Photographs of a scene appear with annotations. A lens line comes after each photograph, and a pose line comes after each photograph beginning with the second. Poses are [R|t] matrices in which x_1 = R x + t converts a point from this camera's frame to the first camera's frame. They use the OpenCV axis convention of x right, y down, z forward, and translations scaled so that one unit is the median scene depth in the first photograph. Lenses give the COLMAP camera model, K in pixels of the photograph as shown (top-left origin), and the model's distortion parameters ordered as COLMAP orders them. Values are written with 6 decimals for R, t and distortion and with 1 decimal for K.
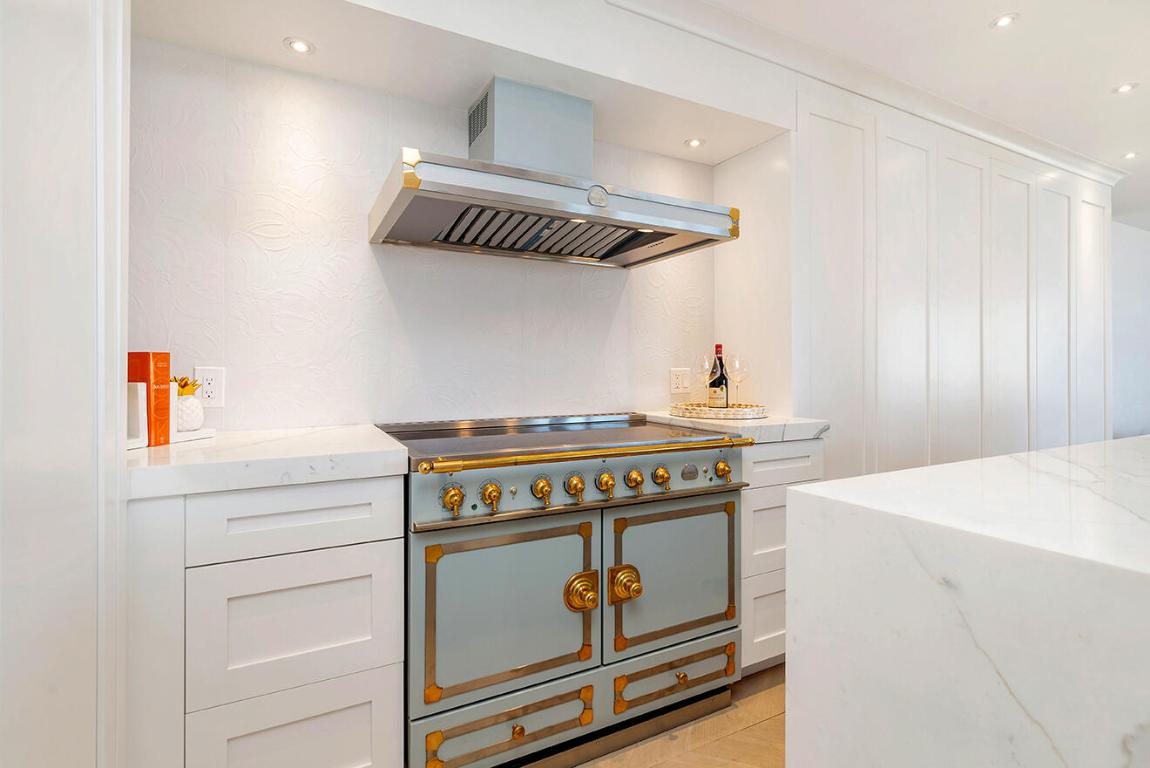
lens RADIAL K [[535.4, 0, 574.3], [0, 535.4, 376.0], [0, 0, 1]] dist [-0.002399, -0.000264]
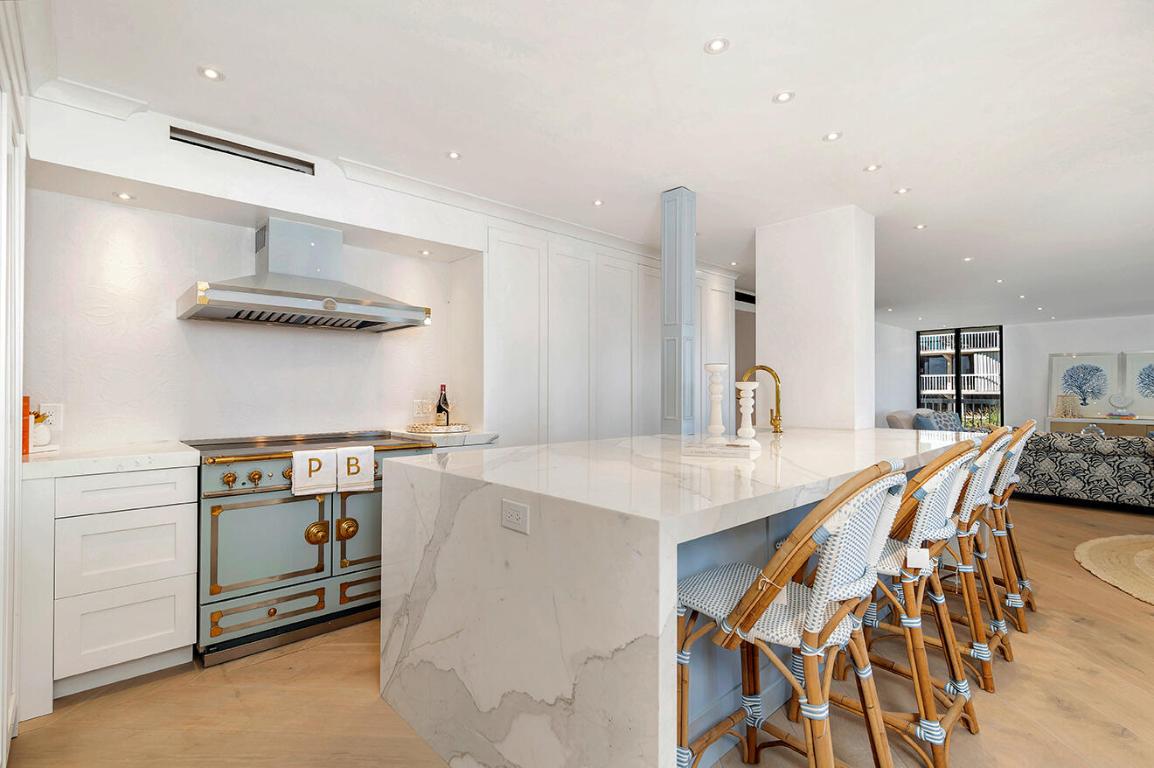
lens RADIAL K [[537.2, 0, 578.7], [0, 537.2, 389.8], [0, 0, 1]] dist [-0.002399, -0.000264]
pose [[0.963064, -0.000580, 0.269273, 0.360502], [0.005511, 0.999831, -0.017556, -0.024489], [-0.269218, 0.018391, 0.962904, -0.906178]]
